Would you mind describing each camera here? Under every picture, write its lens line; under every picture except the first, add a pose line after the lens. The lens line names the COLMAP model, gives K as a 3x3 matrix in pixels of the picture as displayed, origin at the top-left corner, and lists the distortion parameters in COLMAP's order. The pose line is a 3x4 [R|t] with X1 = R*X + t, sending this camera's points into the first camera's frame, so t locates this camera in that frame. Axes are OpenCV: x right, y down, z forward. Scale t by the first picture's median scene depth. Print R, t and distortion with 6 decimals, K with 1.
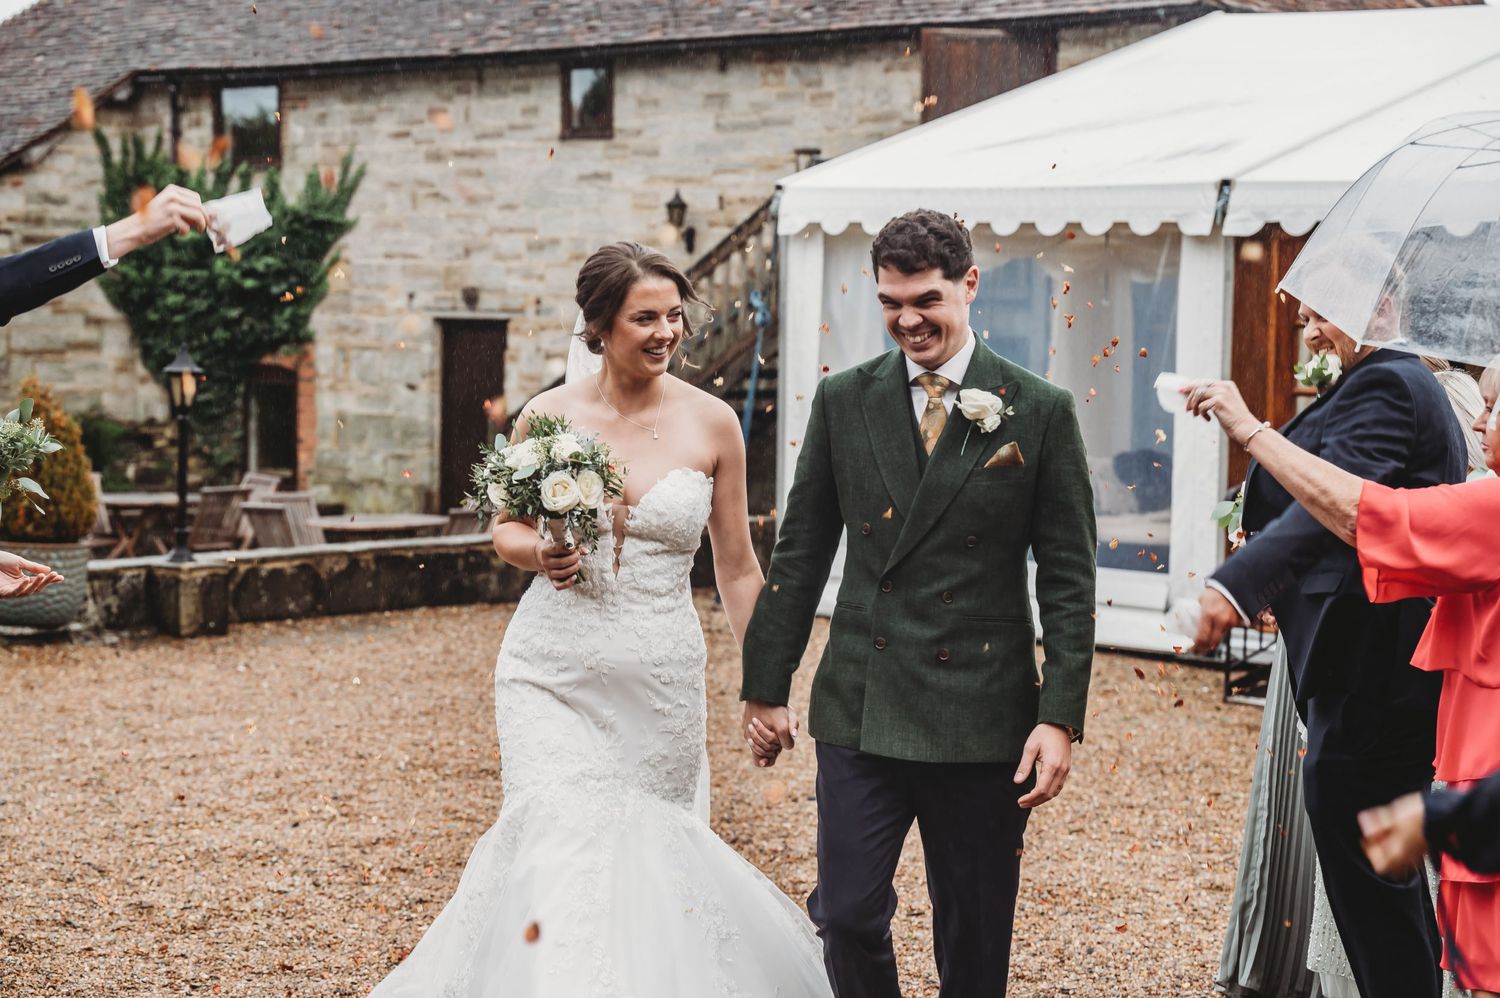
lens RADIAL K [[2989.7, 0, 754.3], [0, 2989.7, 502.3], [0, 0, 1]] dist [0.009967, 0.035303]
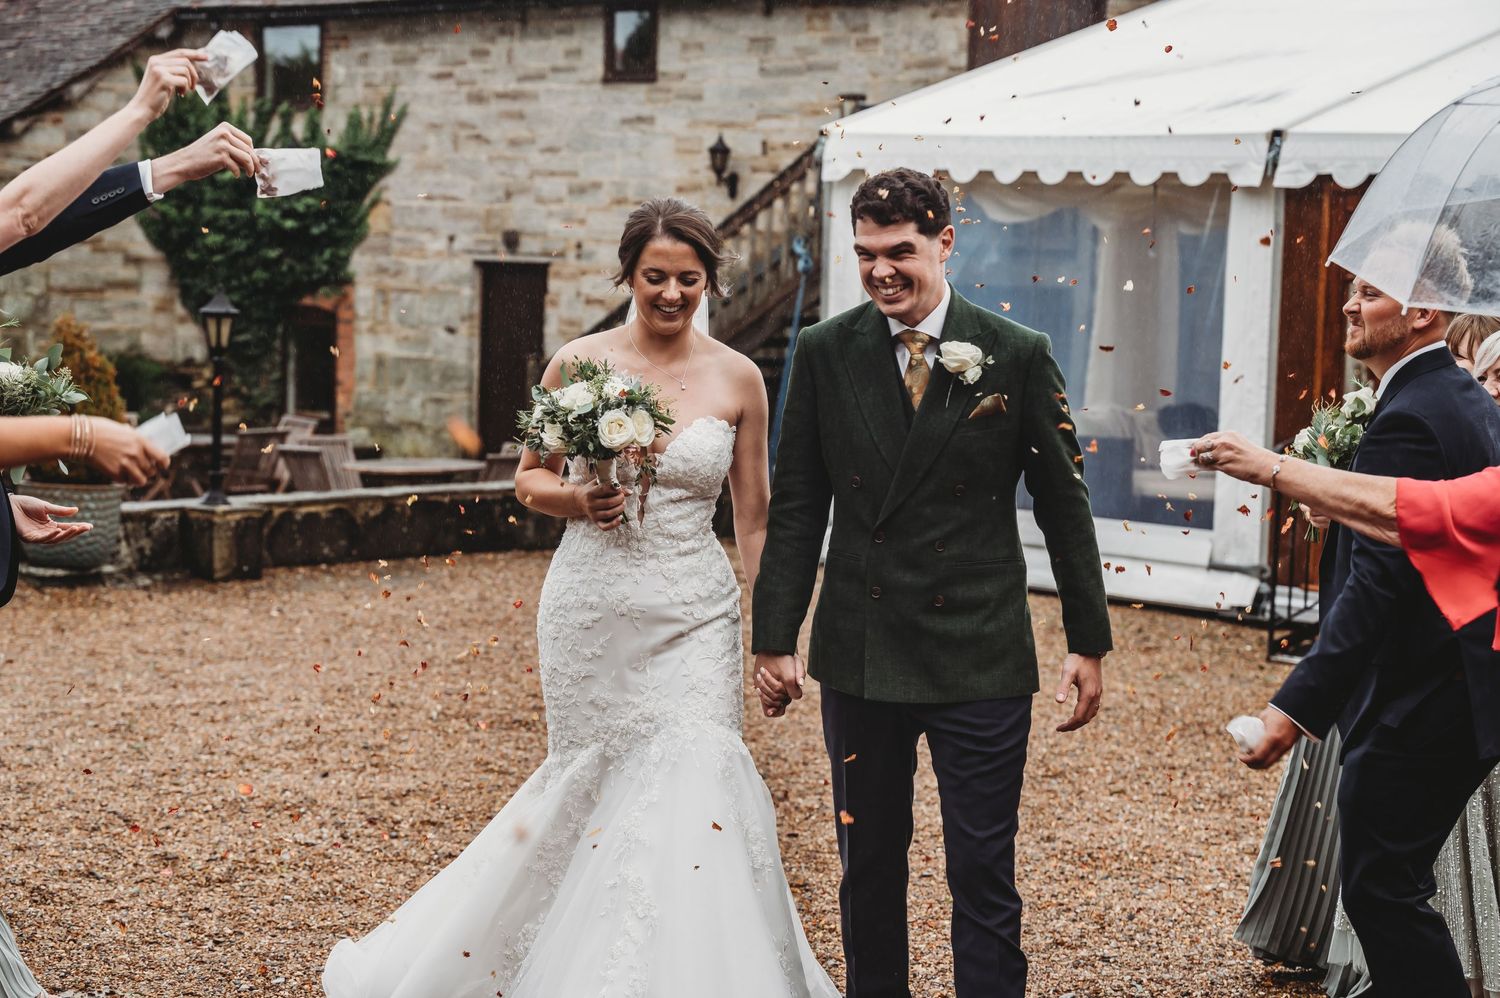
lens RADIAL K [[2989.7, 0, 754.3], [0, 2989.7, 502.3], [0, 0, 1]] dist [0.009967, 0.035303]
pose [[0.999829, 0.013194, -0.012920, -0.000108], [-0.012961, 0.999754, 0.018021, -0.000675], [0.013155, -0.017850, 0.999754, 0.007159]]
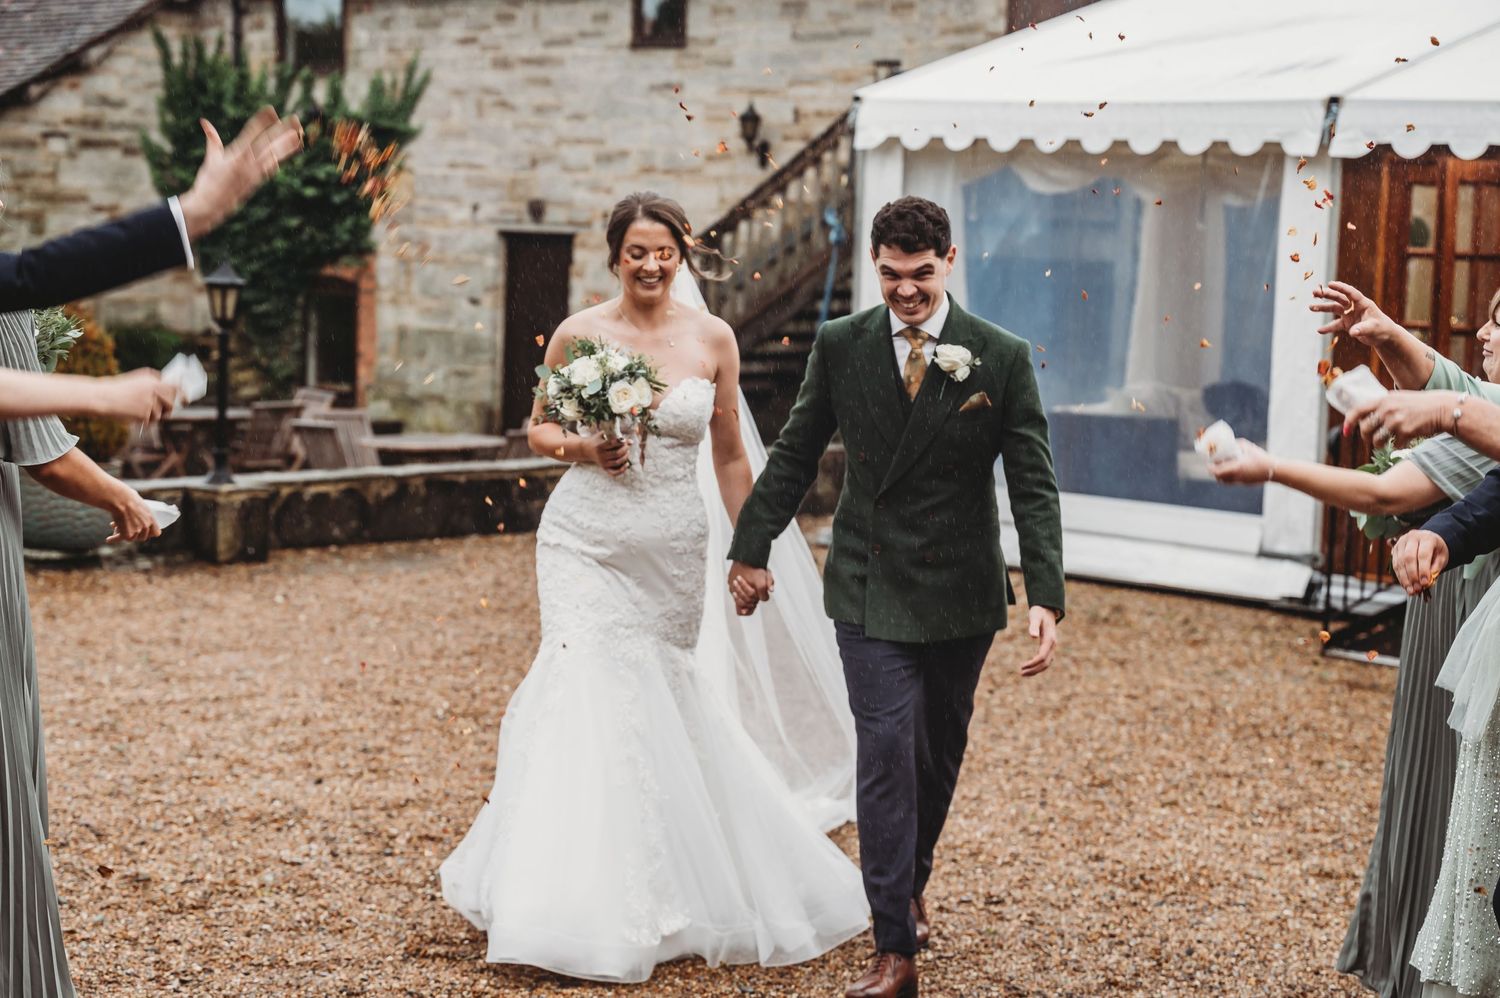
lens RADIAL K [[2989.7, 0, 754.3], [0, 2989.7, 502.3], [0, 0, 1]] dist [0.009967, 0.035303]
pose [[0.999556, 0.018735, -0.023169, 0.000029], [-0.018089, 0.999450, 0.027794, -0.002408], [0.023677, -0.027363, 0.999345, 0.035736]]
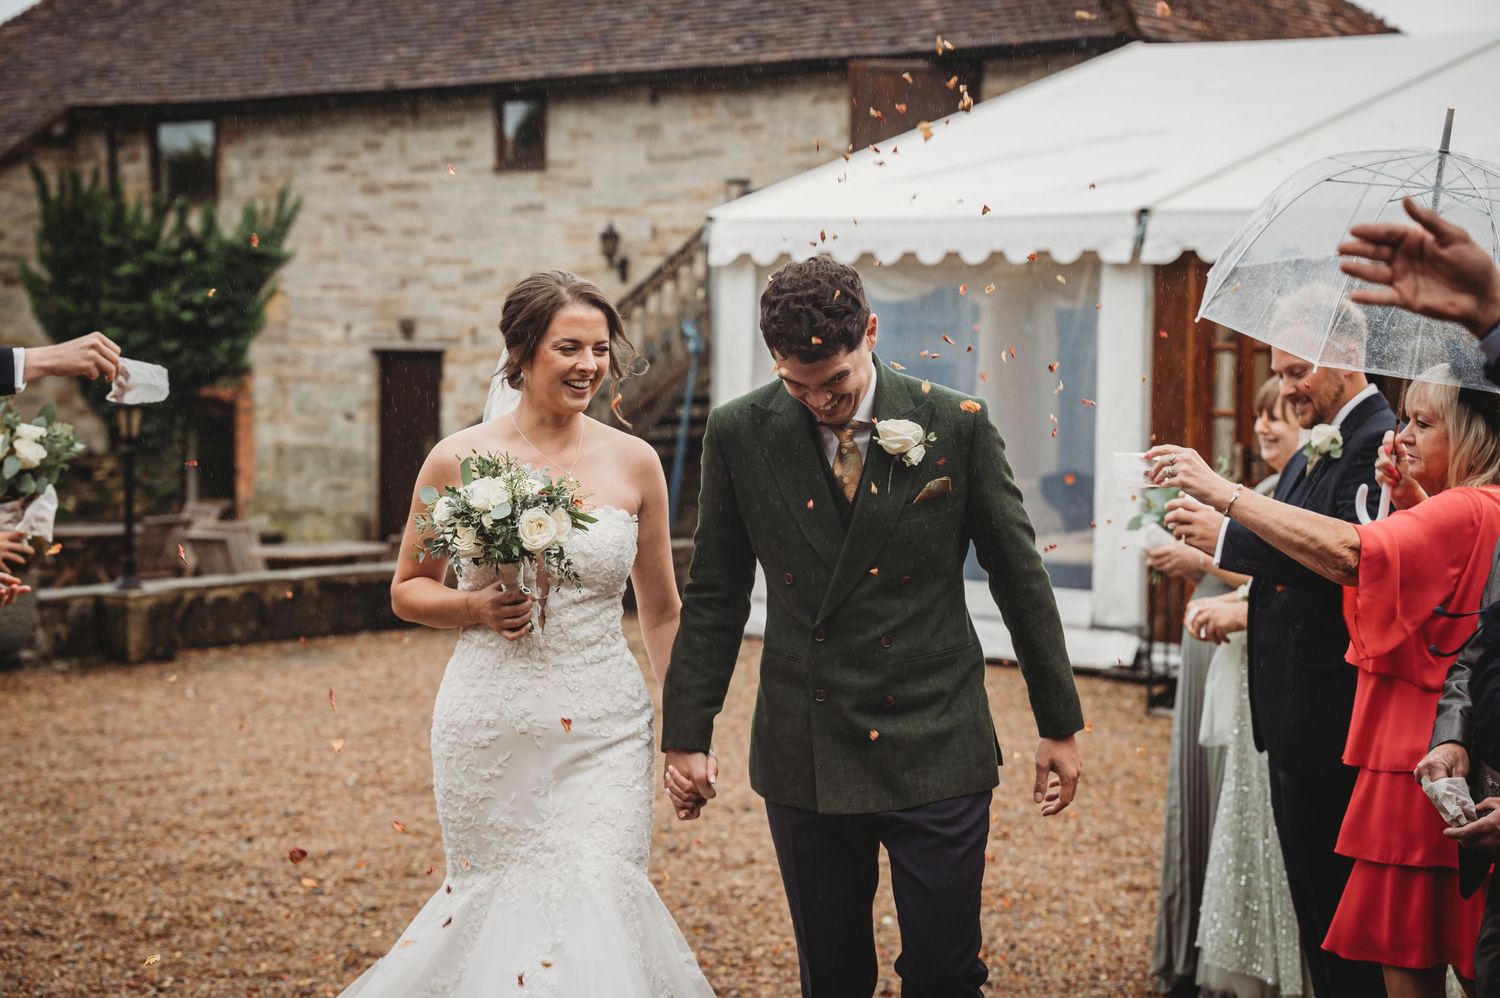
lens RADIAL K [[2989.7, 0, 754.3], [0, 2989.7, 502.3], [0, 0, 1]] dist [0.009967, 0.035303]
pose [[0.999713, -0.010014, 0.021764, 0.000044], [0.010209, 0.999909, -0.008827, 0.000721], [-0.021674, 0.009046, 0.999724, -0.016882]]
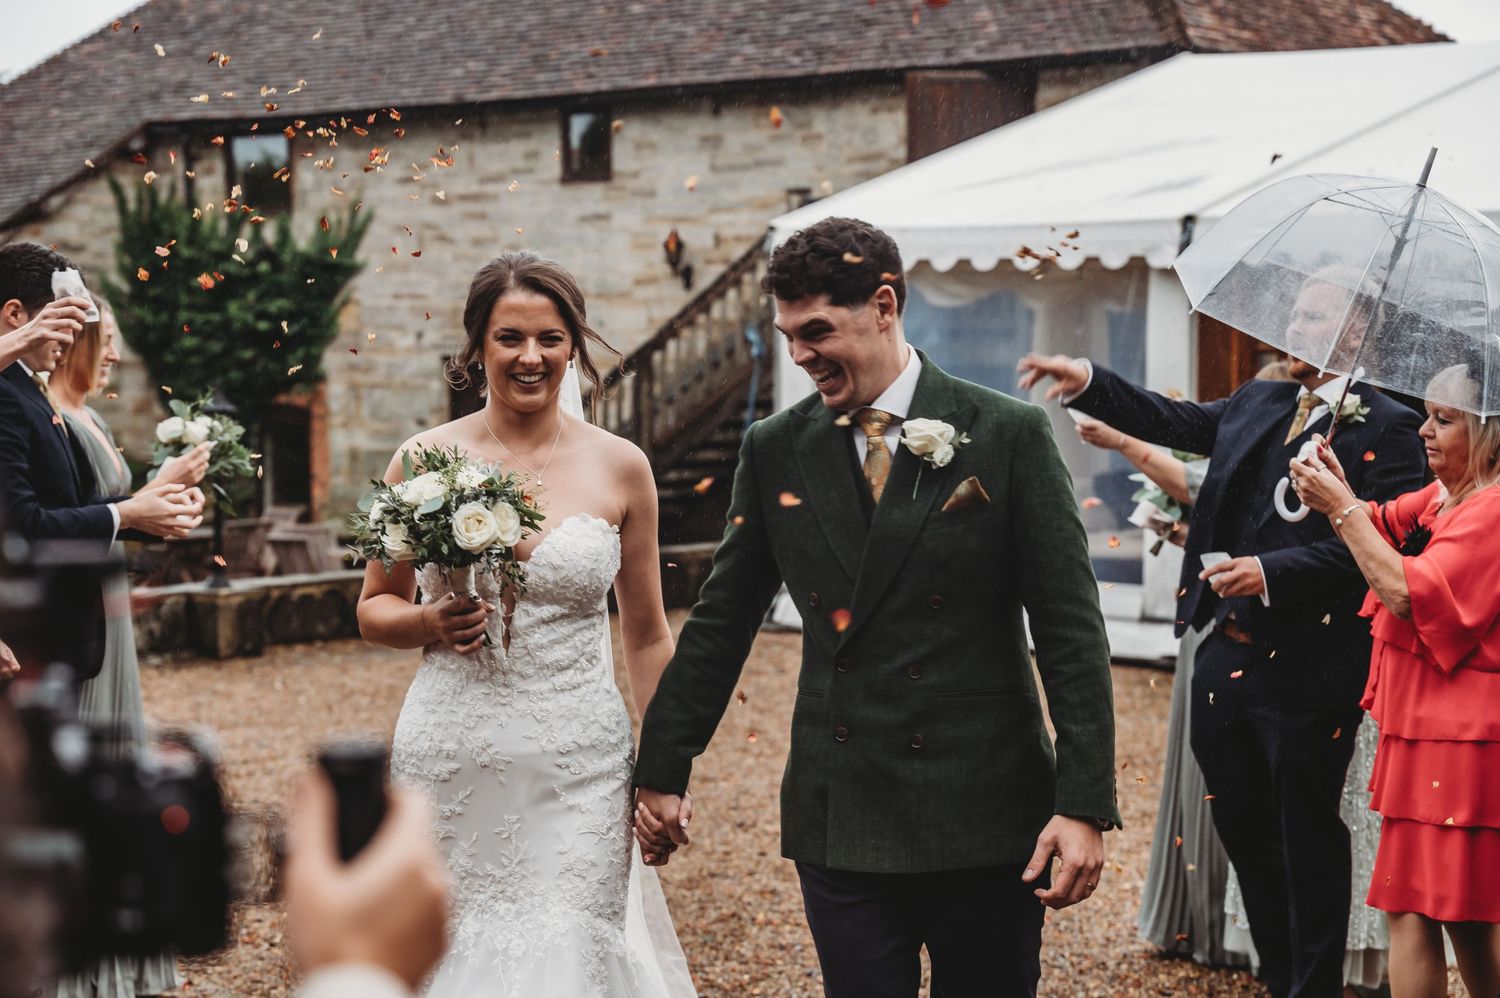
lens RADIAL K [[2989.7, 0, 754.3], [0, 2989.7, 502.3], [0, 0, 1]] dist [0.009967, 0.035303]
pose [[0.999874, -0.015873, 0.000643, -0.000195], [0.015879, 0.999818, -0.010611, 0.002278], [-0.000474, 0.010620, 0.999943, -0.044353]]
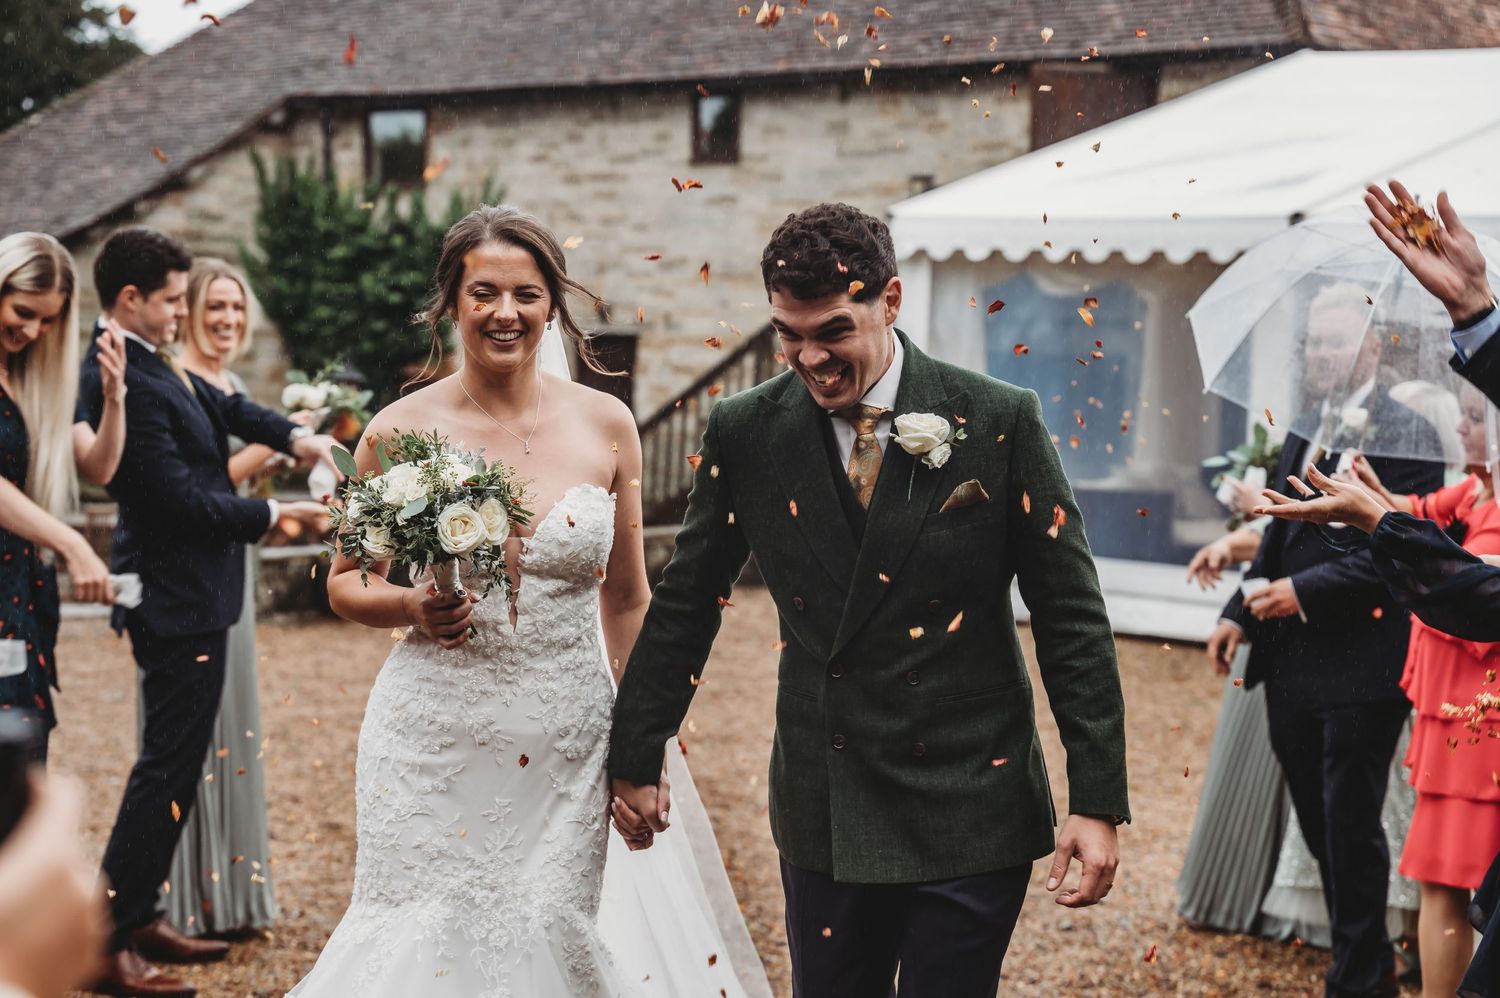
lens RADIAL K [[2998.9, 0, 747.6], [0, 2998.9, 499.8], [0, 0, 1]] dist [0.012924, -0.080142]
pose [[0.998964, 0.010727, -0.044232, 0.004263], [-0.010974, 0.999926, -0.005335, 0.003282], [0.044172, 0.005815, 0.999007, -0.067438]]
